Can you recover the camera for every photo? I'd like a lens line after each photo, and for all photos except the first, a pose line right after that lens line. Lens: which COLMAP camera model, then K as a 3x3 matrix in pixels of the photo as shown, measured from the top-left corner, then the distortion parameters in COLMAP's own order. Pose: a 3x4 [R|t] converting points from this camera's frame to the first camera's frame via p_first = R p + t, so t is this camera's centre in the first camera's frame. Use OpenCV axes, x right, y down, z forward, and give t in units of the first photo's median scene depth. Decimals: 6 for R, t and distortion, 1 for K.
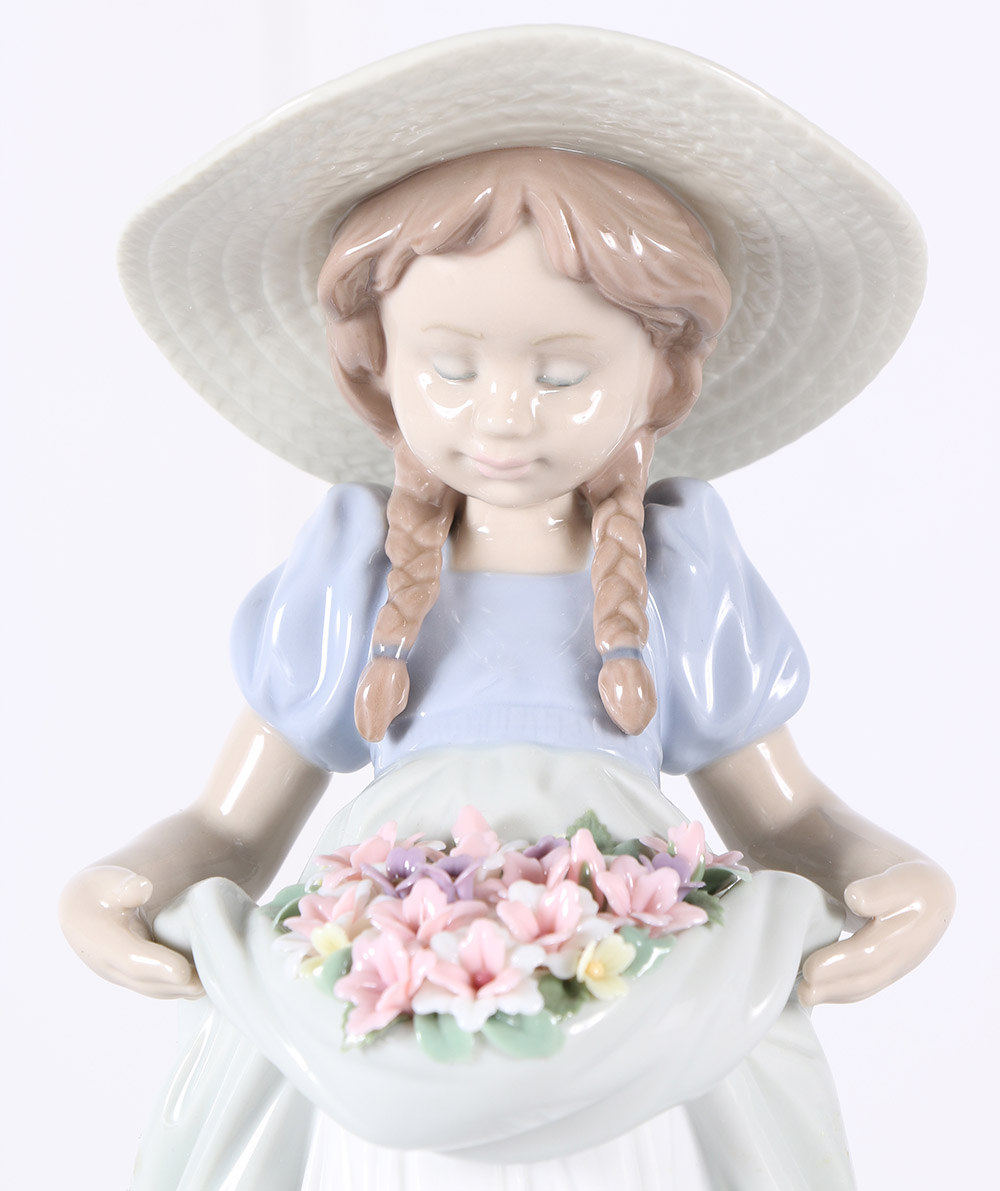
lens RADIAL K [[4897.2, 0, 505.5], [0, 4897.2, 586.4], [0, 0, 1]] dist [0.097673, 0.000000]
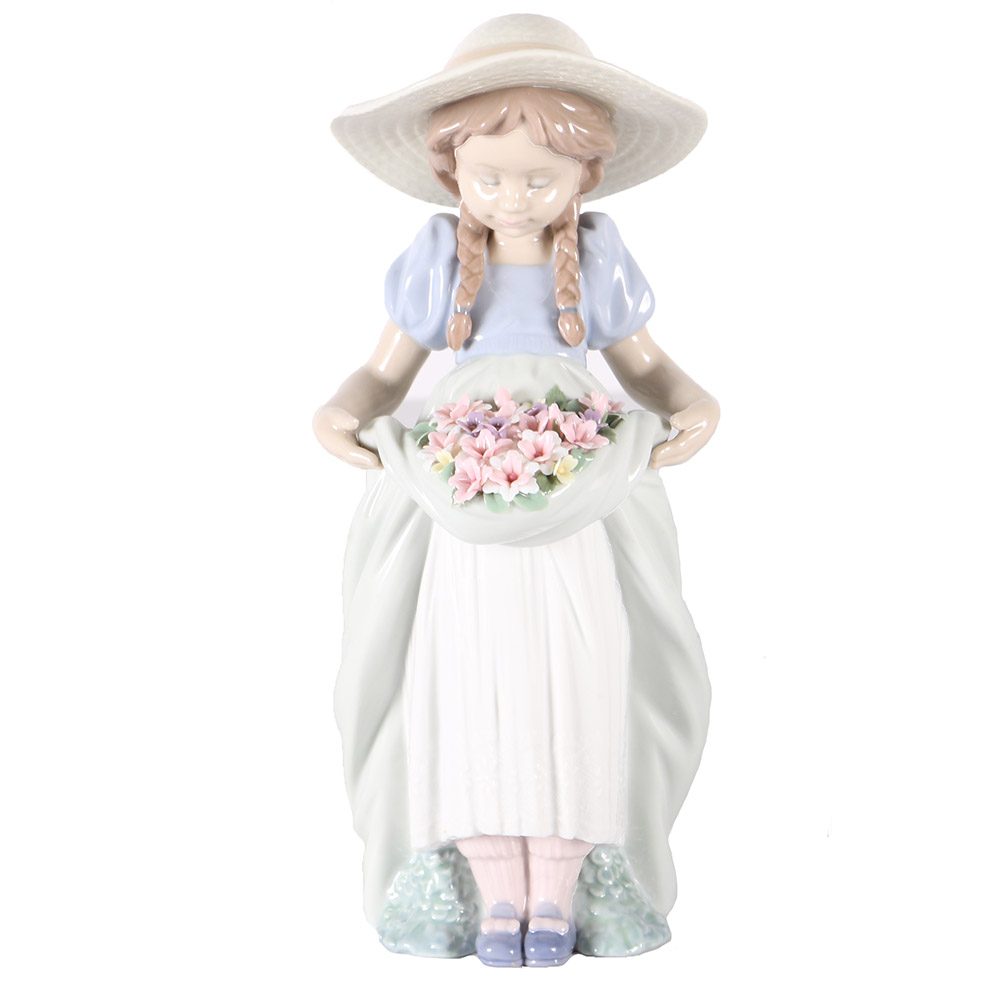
lens RADIAL K [[5685.9, 0, 499.7], [0, 5685.9, 500.7], [0, 0, 1]] dist [-0.340110, 0.000000]
pose [[0.999646, -0.018734, 0.018885, -0.056906], [0.014793, 0.981549, 0.190639, -0.389124], [-0.022108, -0.190292, 0.981479, -1.515388]]
